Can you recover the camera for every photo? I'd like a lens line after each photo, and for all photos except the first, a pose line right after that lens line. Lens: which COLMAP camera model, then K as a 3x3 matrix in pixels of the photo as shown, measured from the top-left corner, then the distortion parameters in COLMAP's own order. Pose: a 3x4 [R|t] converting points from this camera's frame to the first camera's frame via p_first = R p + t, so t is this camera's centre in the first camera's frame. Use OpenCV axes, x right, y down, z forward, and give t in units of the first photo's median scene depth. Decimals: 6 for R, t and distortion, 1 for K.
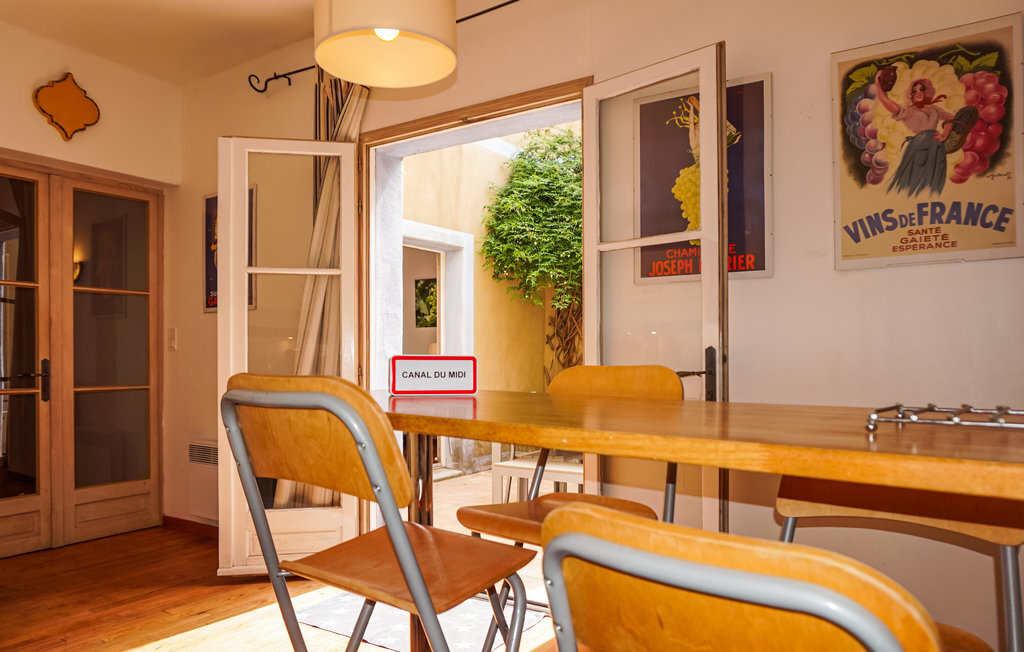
lens RADIAL K [[724.4, 0, 515.0], [0, 724.4, 334.6], [0, 0, 1]] dist [-0.027494, 0.000195]
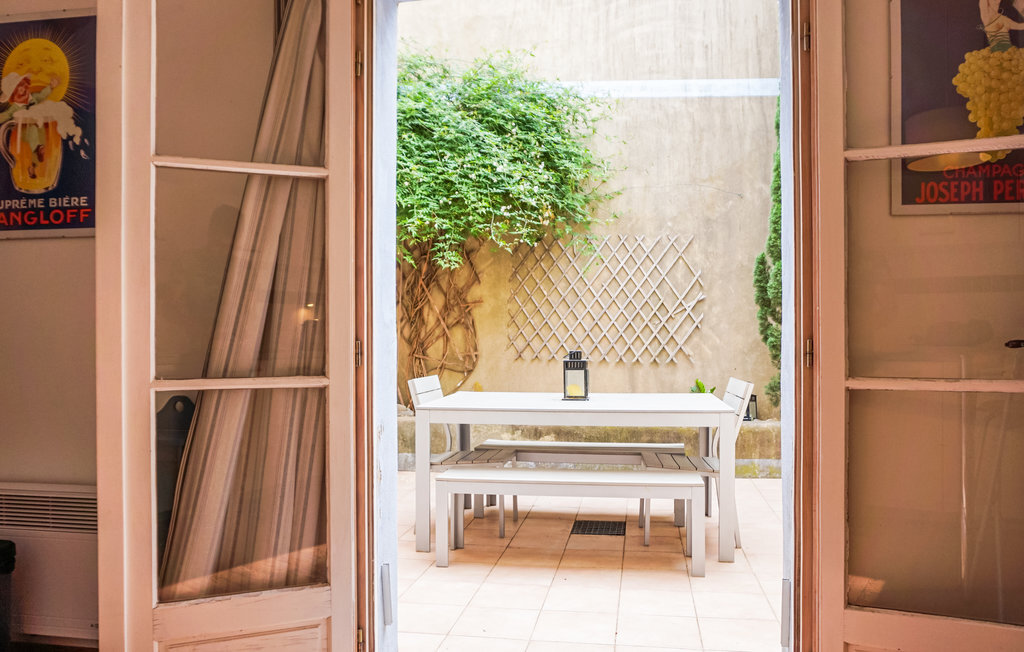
lens RADIAL K [[724.4, 0, 508.6], [0, 724.4, 320.7], [0, 0, 1]] dist [-0.027494, 0.000195]
pose [[0.903116, 0.003833, 0.429380, -0.347488], [-0.008878, 0.999913, 0.009746, 0.021341], [-0.429305, -0.012613, 0.903071, 0.417745]]
